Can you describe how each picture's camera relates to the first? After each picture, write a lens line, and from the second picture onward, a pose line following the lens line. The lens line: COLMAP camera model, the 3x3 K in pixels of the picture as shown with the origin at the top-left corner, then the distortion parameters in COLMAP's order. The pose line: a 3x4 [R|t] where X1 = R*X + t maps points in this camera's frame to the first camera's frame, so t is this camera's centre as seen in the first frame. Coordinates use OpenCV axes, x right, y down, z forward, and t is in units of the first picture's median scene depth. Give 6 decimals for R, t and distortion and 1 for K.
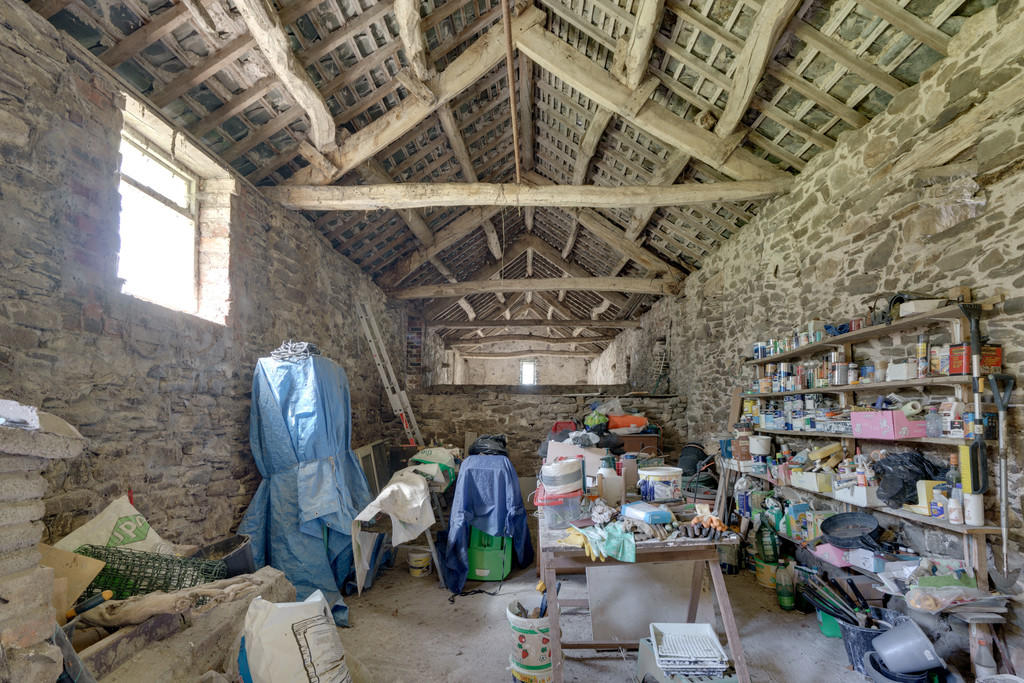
lens RADIAL K [[494.1, 0, 525.7], [0, 494.1, 388.1], [0, 0, 1]] dist [-0.007739, 0.004548]
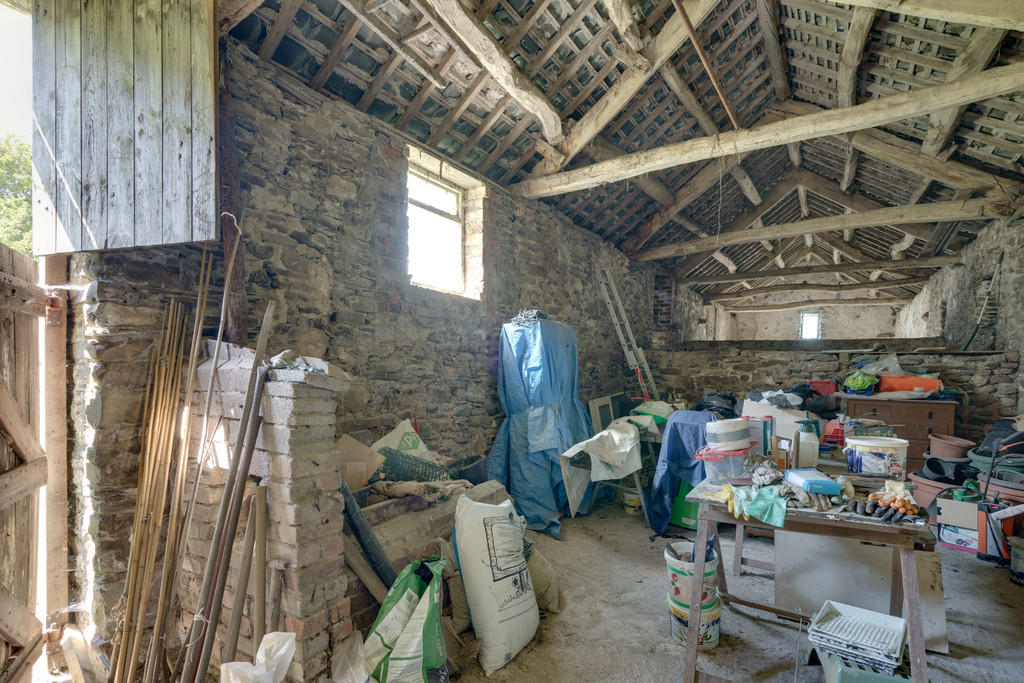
lens RADIAL K [[468.7, 0, 514.6], [0, 468.7, 380.5], [0, 0, 1]] dist [-0.007714, 0.002795]
pose [[0.838018, 0.032699, -0.544661, 0.147552], [0.009551, 0.997171, 0.074560, -0.004280], [0.545558, -0.067685, 0.835335, -0.017819]]
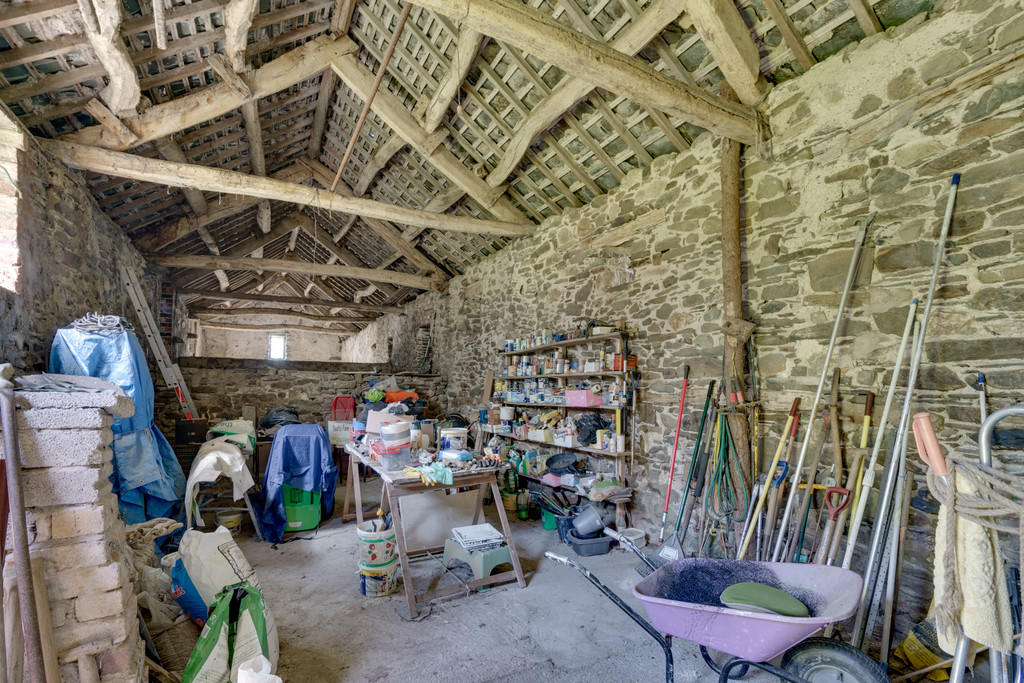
lens RADIAL K [[468.7, 0, 508.3], [0, 468.7, 392.5], [0, 0, 1]] dist [-0.007714, 0.002795]
pose [[0.883608, 0.007120, 0.468172, -0.177479], [-0.033864, 0.998238, 0.048733, -0.010229], [-0.467000, -0.058916, 0.882292, -0.211753]]
